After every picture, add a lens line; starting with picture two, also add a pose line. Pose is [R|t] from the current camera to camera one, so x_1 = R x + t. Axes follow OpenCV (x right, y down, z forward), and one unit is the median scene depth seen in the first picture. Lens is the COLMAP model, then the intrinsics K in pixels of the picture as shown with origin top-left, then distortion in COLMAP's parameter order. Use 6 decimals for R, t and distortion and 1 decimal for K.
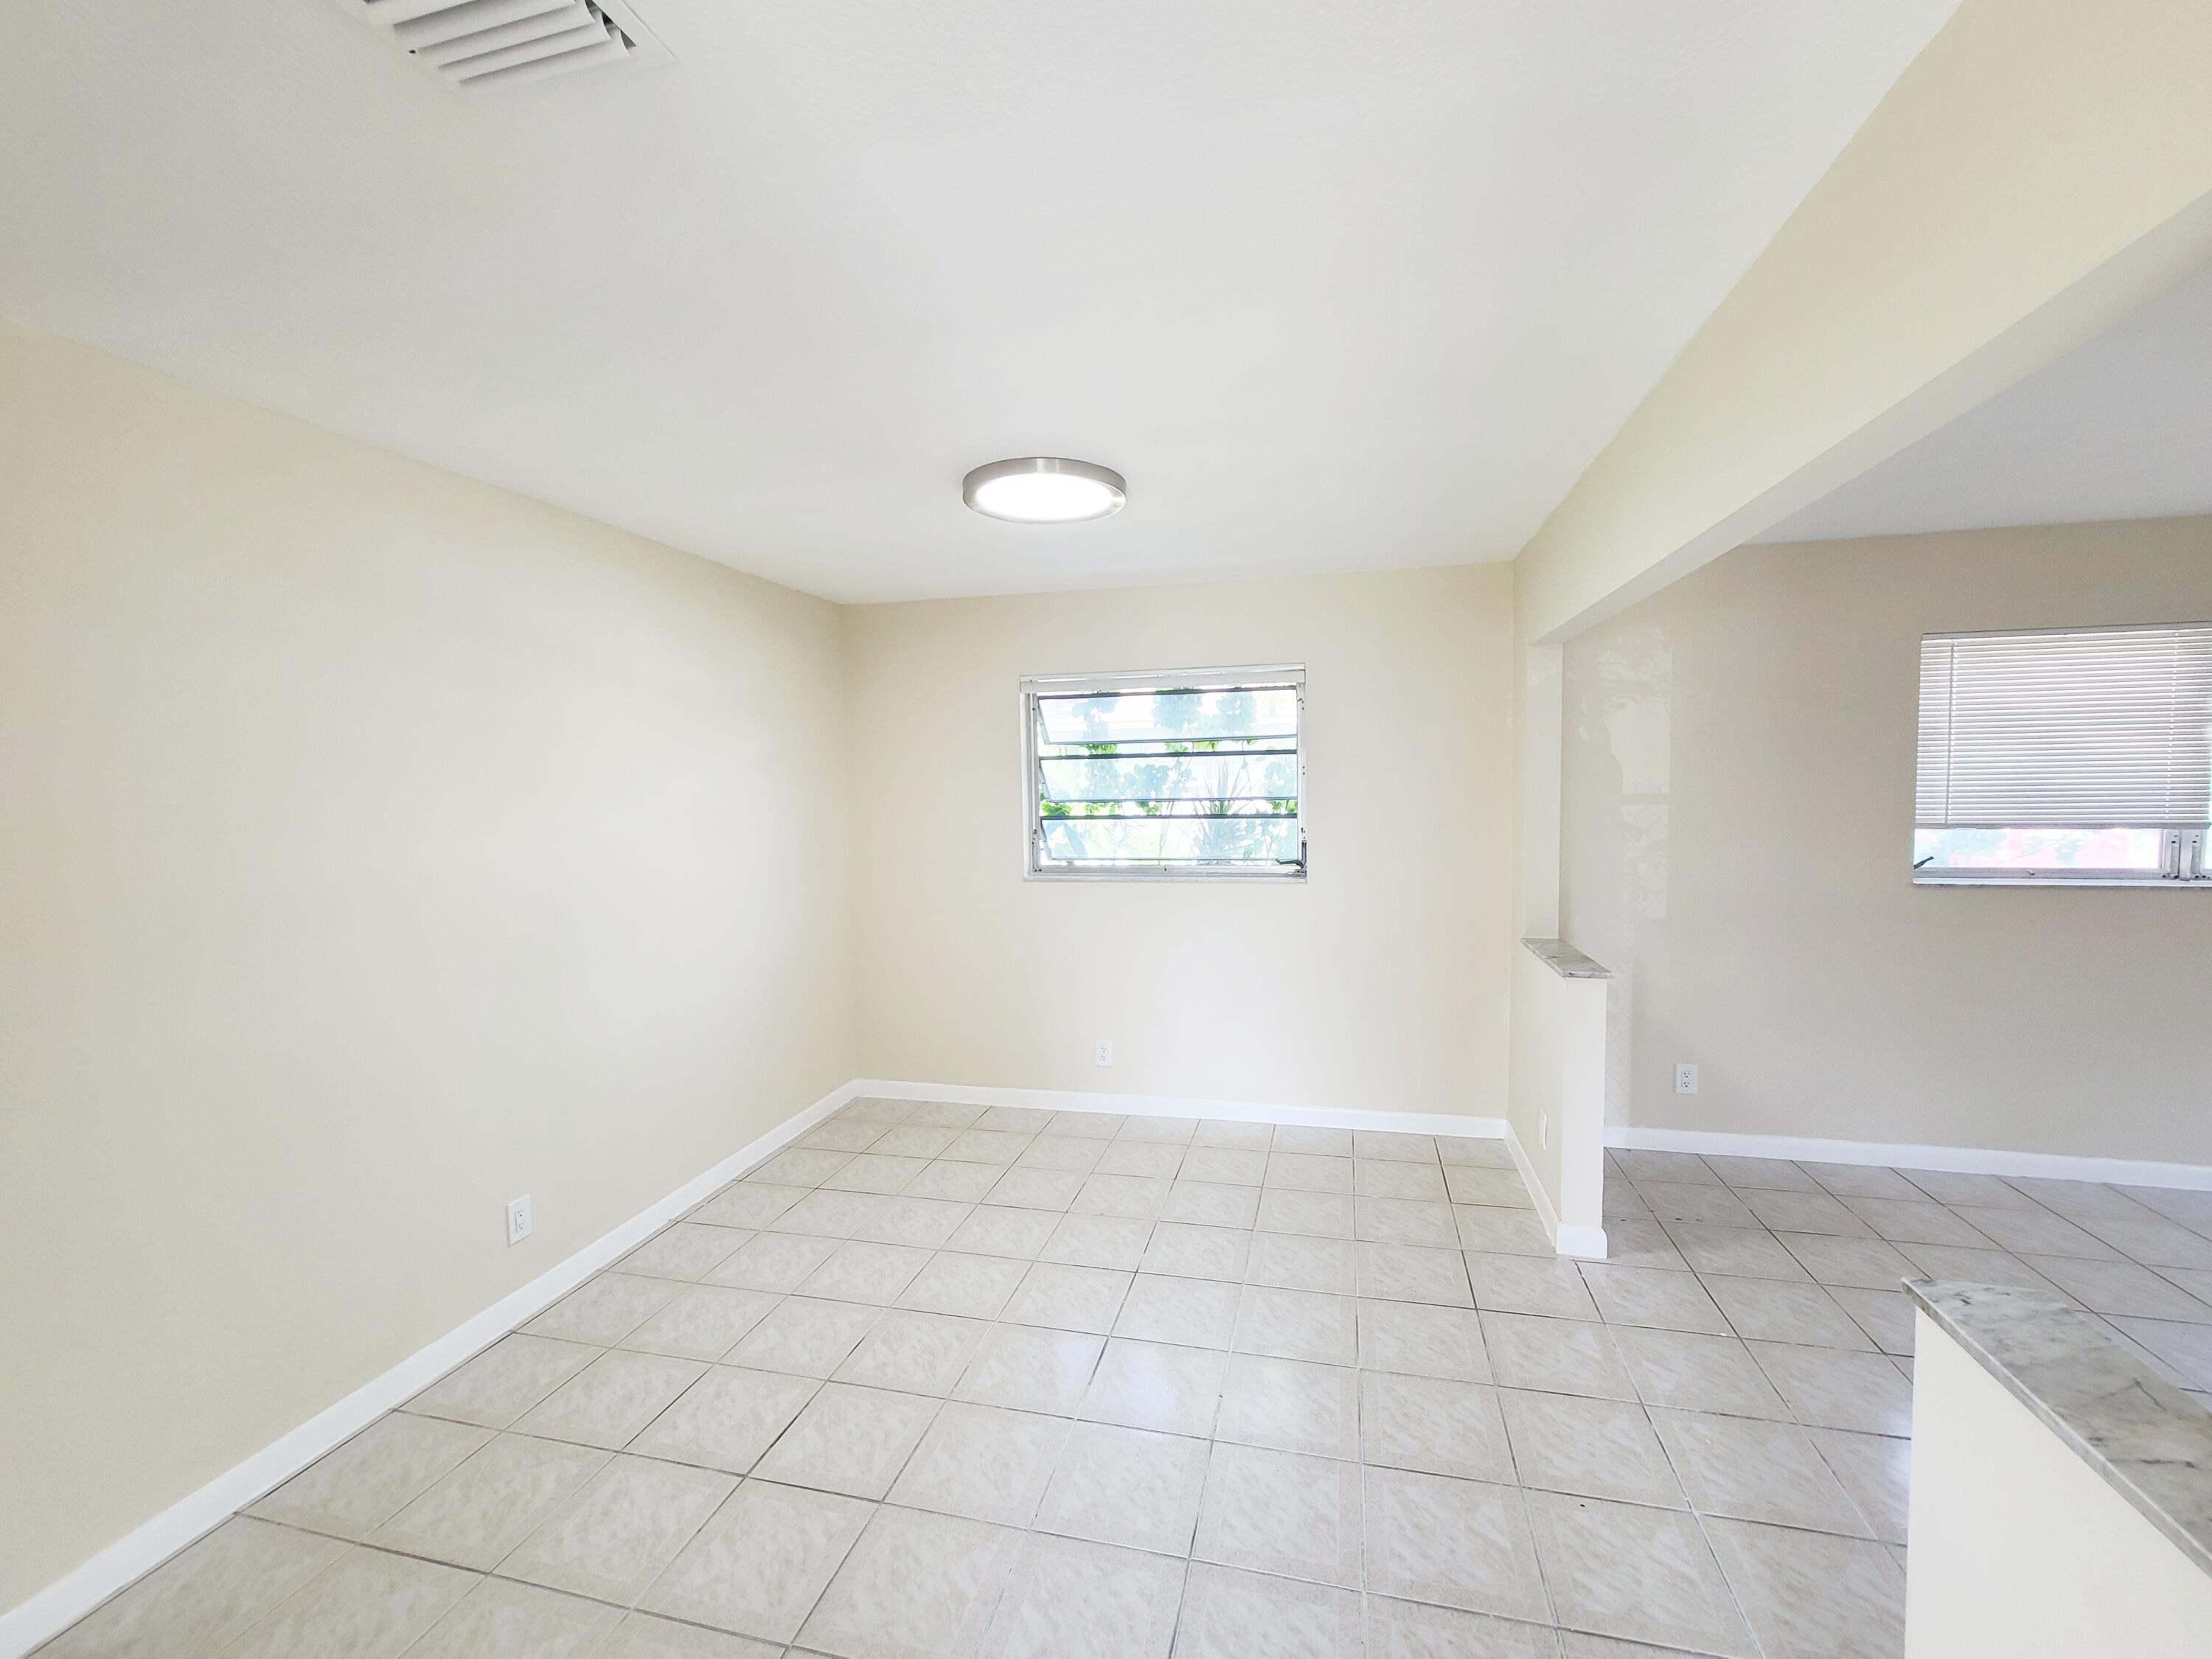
lens RADIAL K [[900.8, 0, 1117.0], [0, 900.8, 824.2], [0, 0, 1]] dist [0.001144, 0.000052]
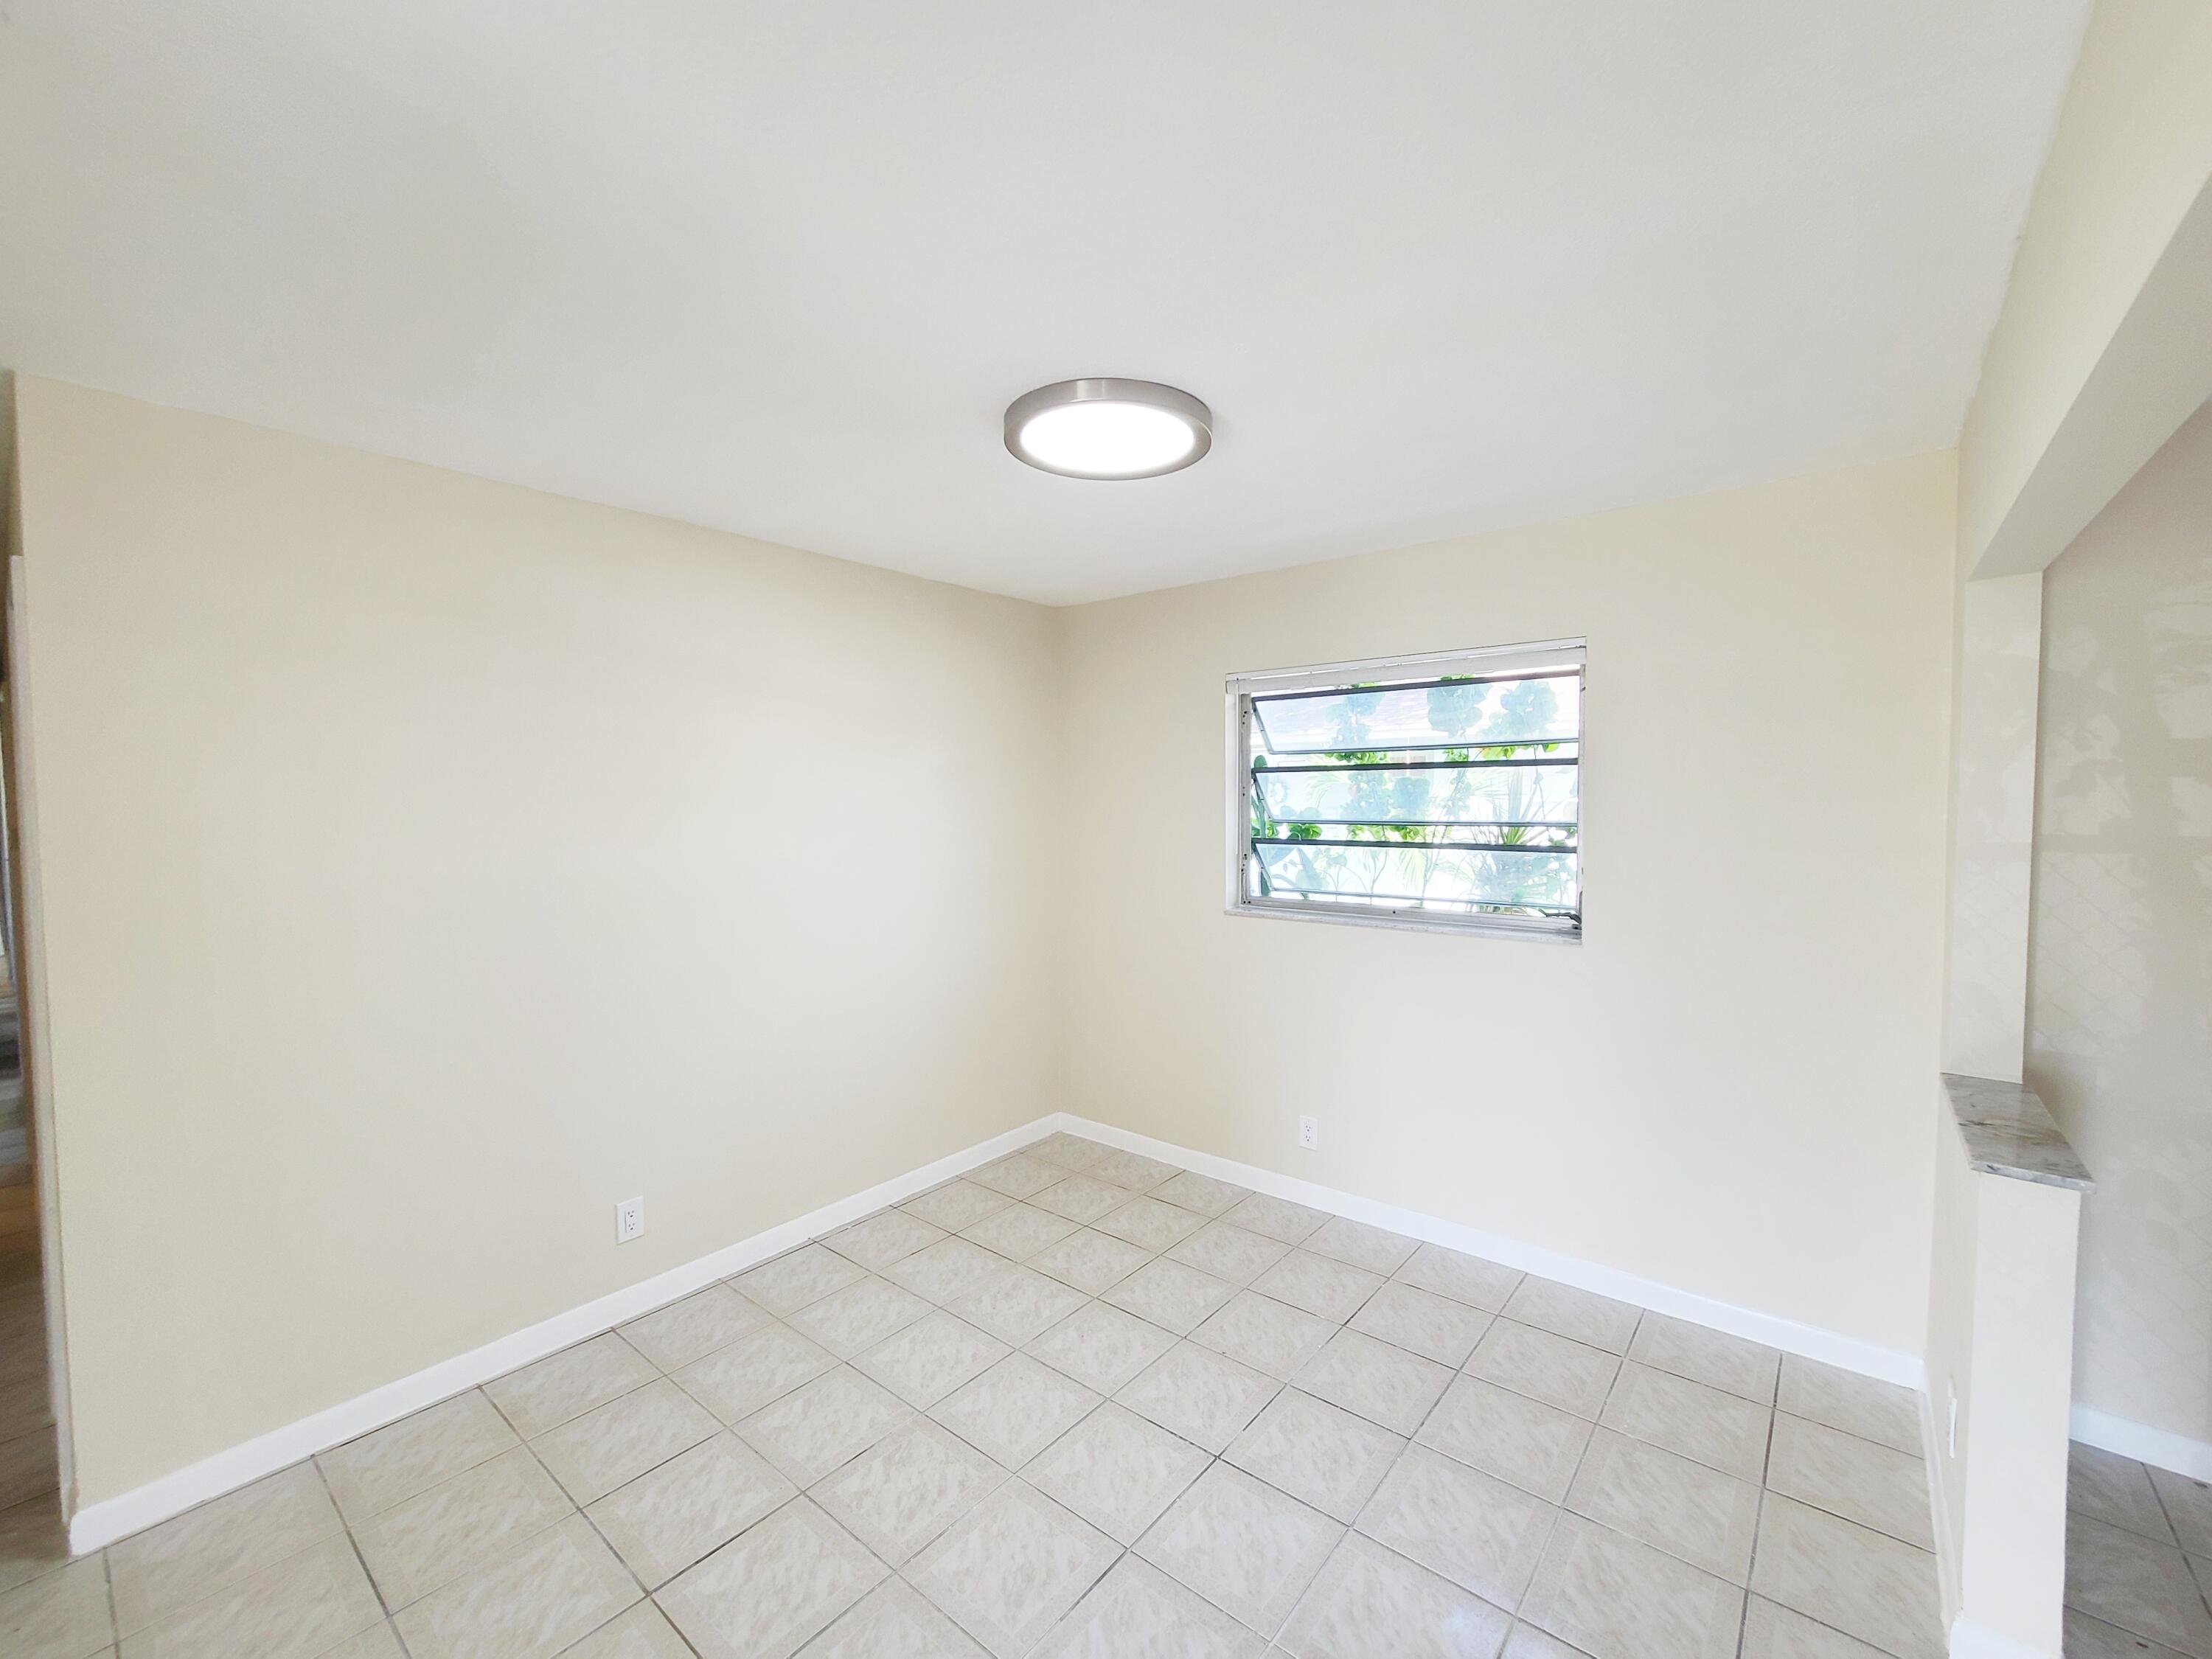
lens RADIAL K [[900.8, 0, 1121.3], [0, 900.8, 833.1], [0, 0, 1]] dist [0.001144, 0.000052]
pose [[0.905550, 0.028990, -0.423247, 0.196165], [-0.029741, 0.999546, 0.004831, -0.018012], [0.423195, 0.008213, 0.906001, 0.220459]]
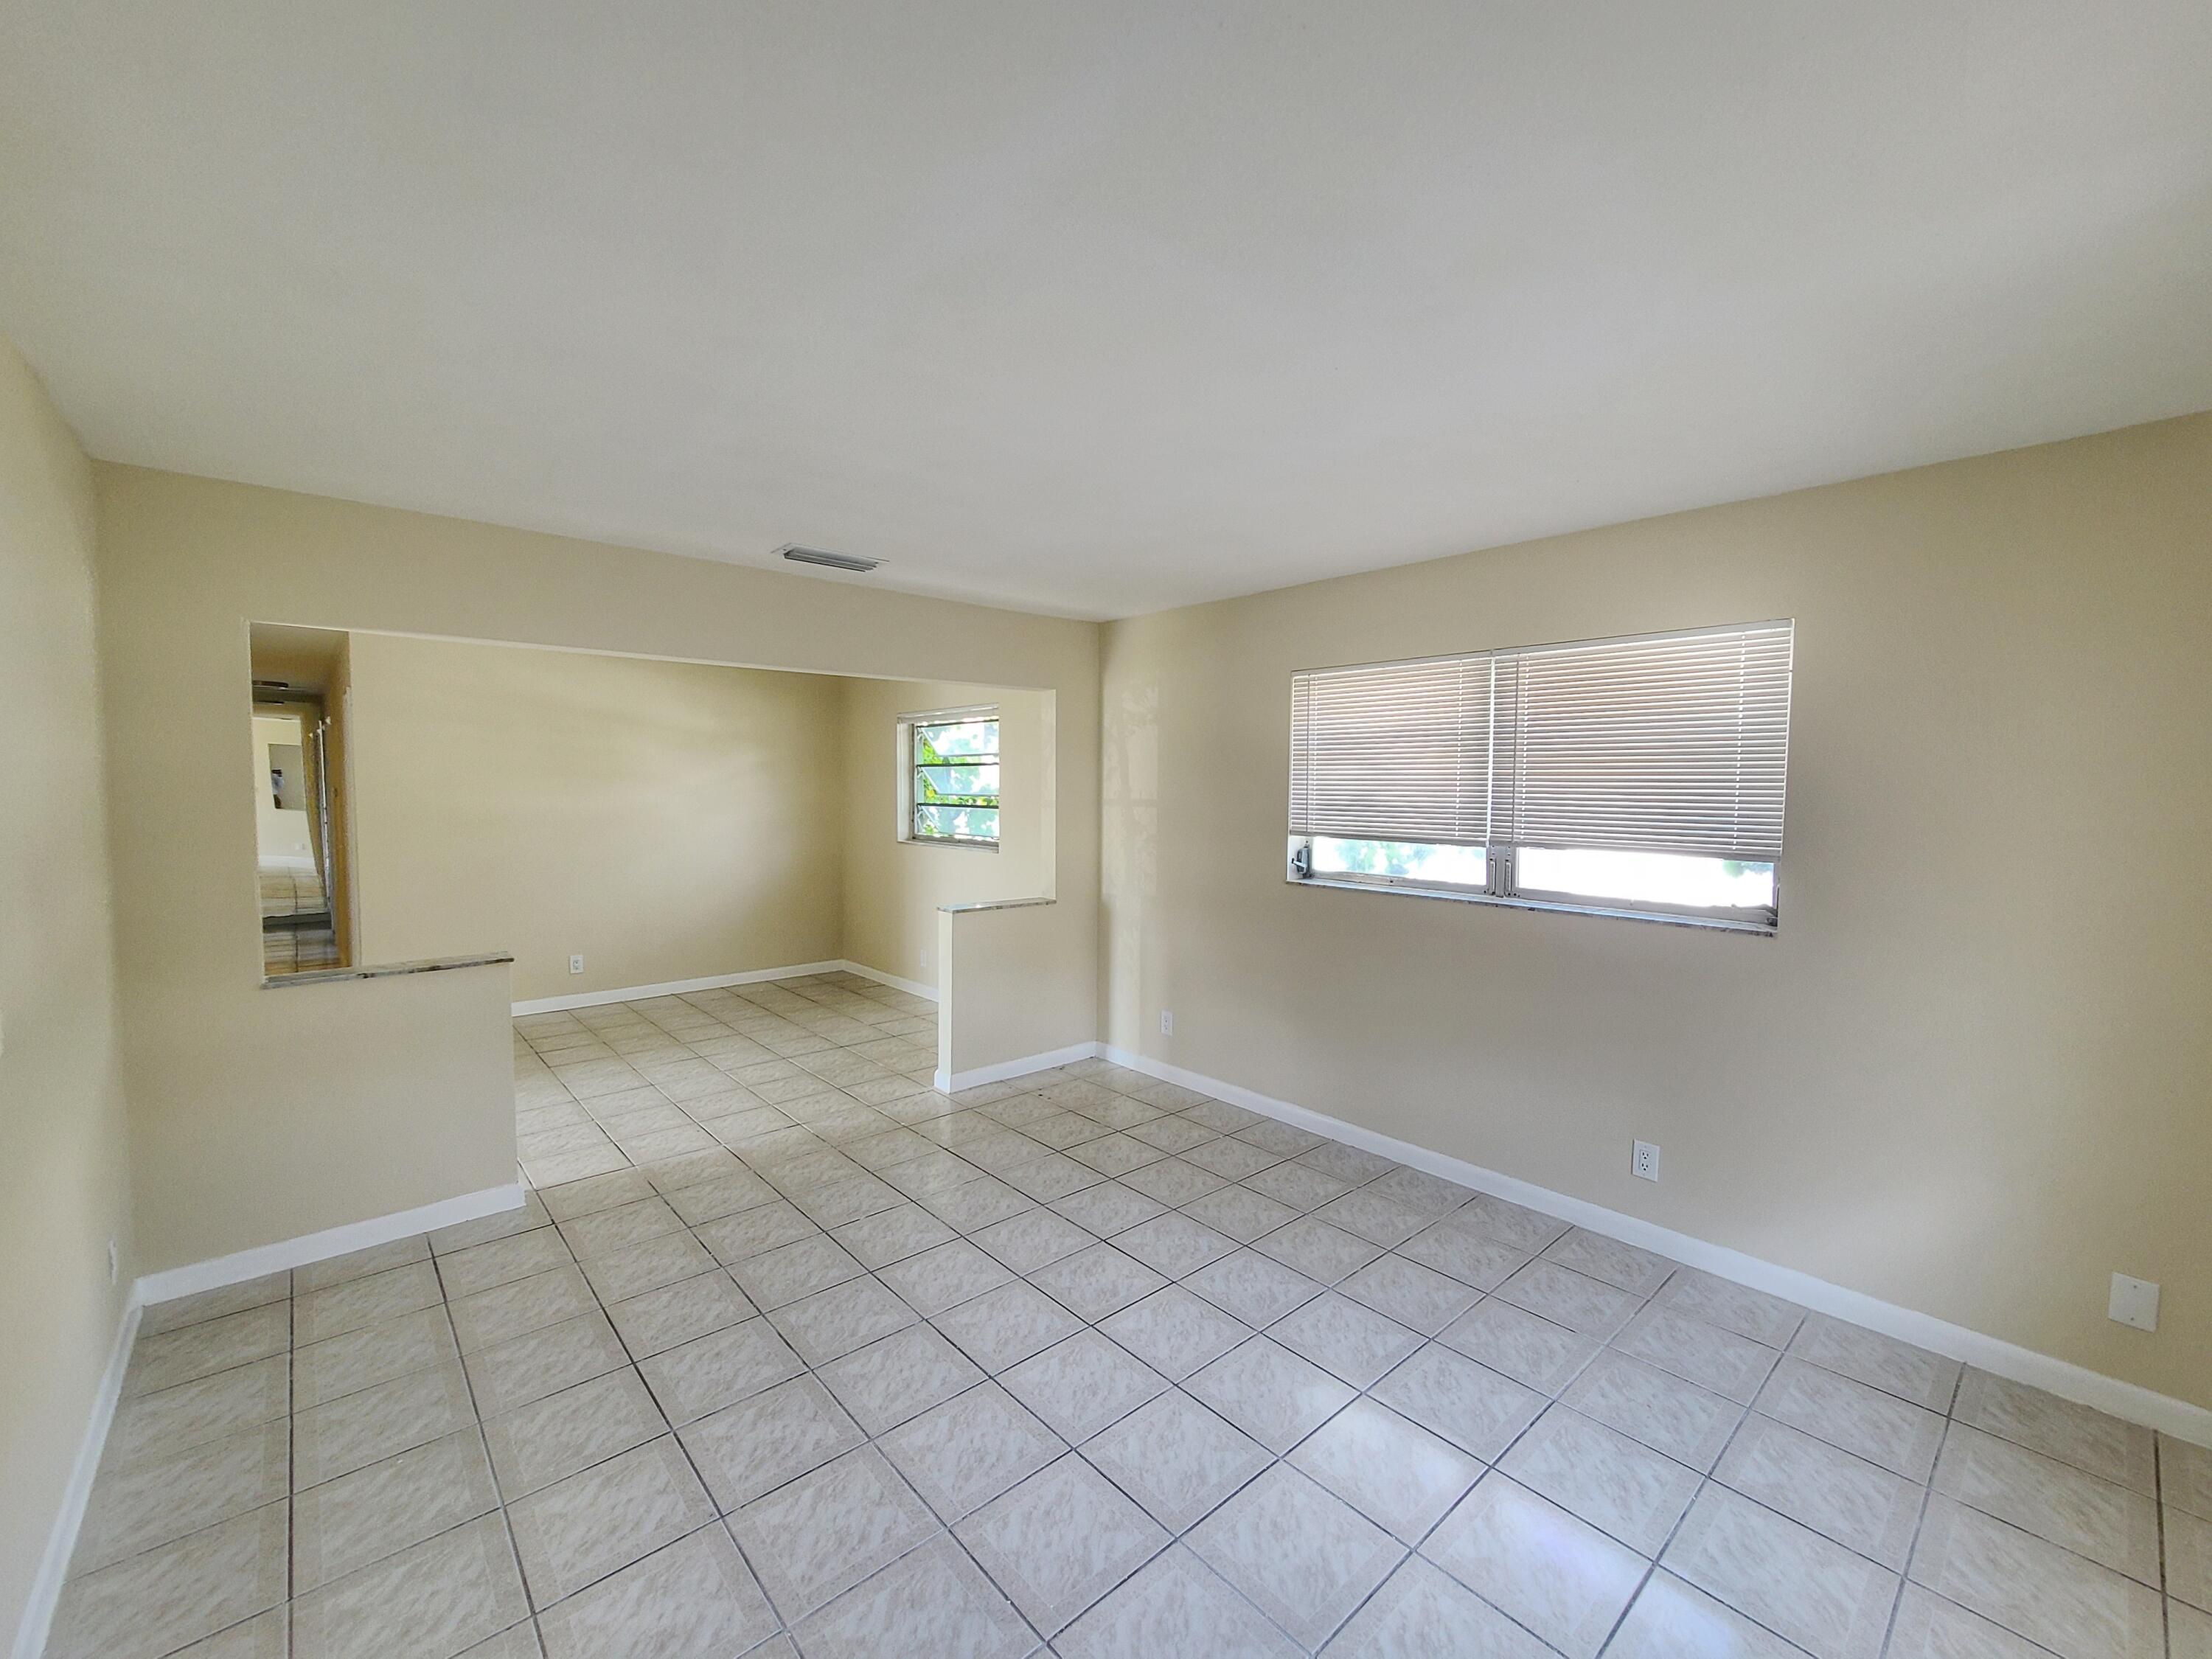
lens RADIAL K [[900.8, 0, 1102.5], [0, 900.8, 822.5], [0, 0, 1]] dist [0.001144, 0.000052]
pose [[0.815280, 0.043284, -0.577447, 1.307083], [-0.038256, 0.999050, 0.020873, -0.025449], [0.577802, 0.005073, 0.816161, -0.099299]]
